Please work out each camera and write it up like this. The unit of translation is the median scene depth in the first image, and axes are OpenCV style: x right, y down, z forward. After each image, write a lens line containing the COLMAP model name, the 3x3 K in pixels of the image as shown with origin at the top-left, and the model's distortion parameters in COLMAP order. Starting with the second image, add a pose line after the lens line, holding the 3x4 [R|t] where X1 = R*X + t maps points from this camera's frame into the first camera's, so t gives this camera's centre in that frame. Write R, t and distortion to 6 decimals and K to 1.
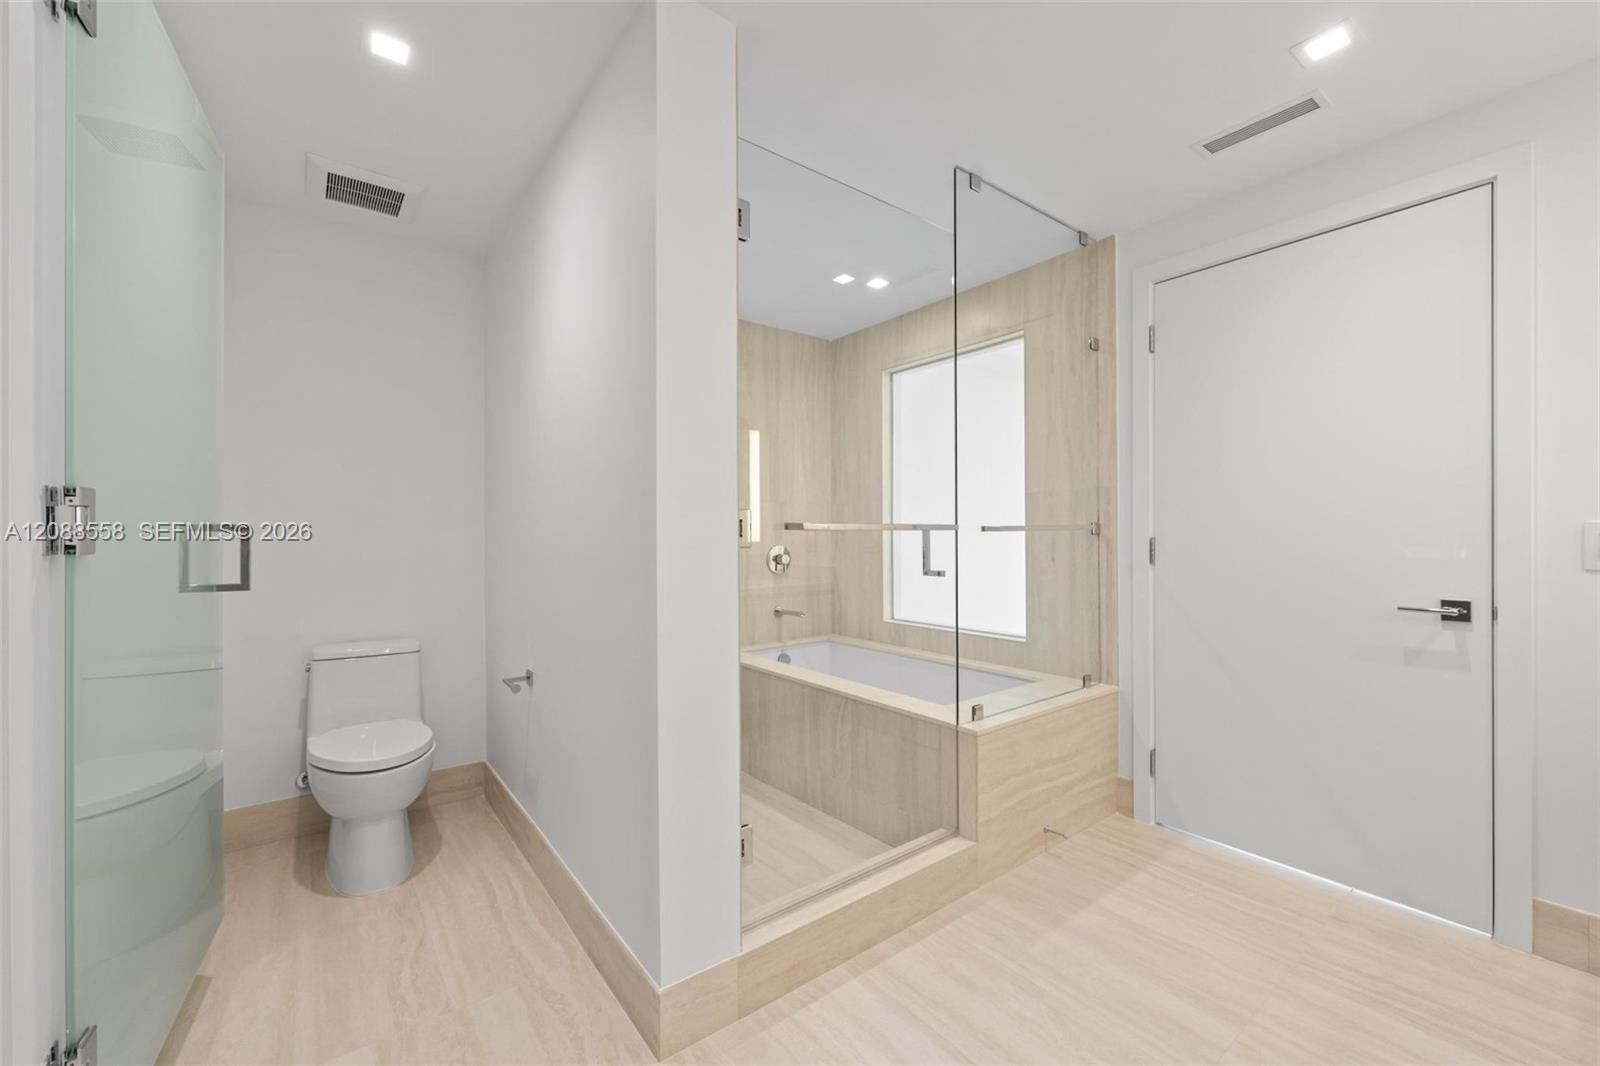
lens RADIAL K [[639.8, 0, 807.5], [0, 639.8, 536.4], [0, 0, 1]] dist [-0.000162, 0.000016]
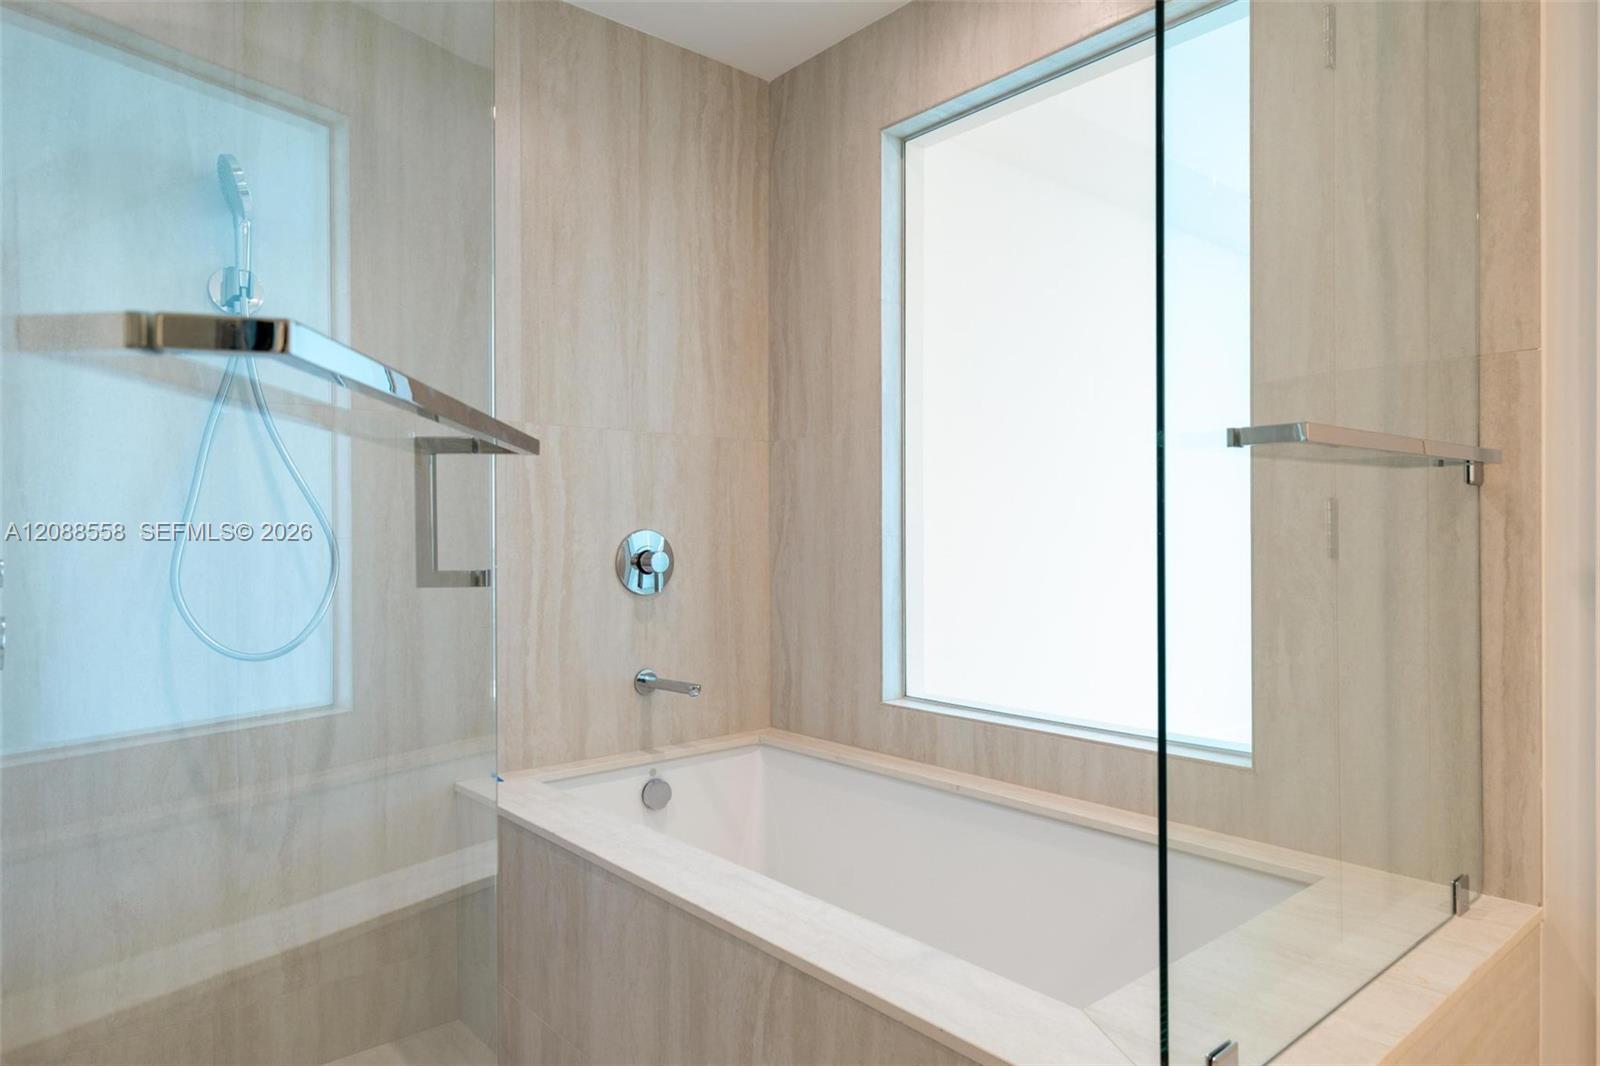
lens RADIAL K [[967.3, 0, 801.7], [0, 967.3, 541.0], [0, 0, 1]] dist [-0.005187, 0.000649]
pose [[0.999151, 0.001773, 0.041158, 0.048729], [-0.001742, 0.999998, -0.000778, 0.030617], [-0.041159, 0.000705, 0.999152, 0.471208]]
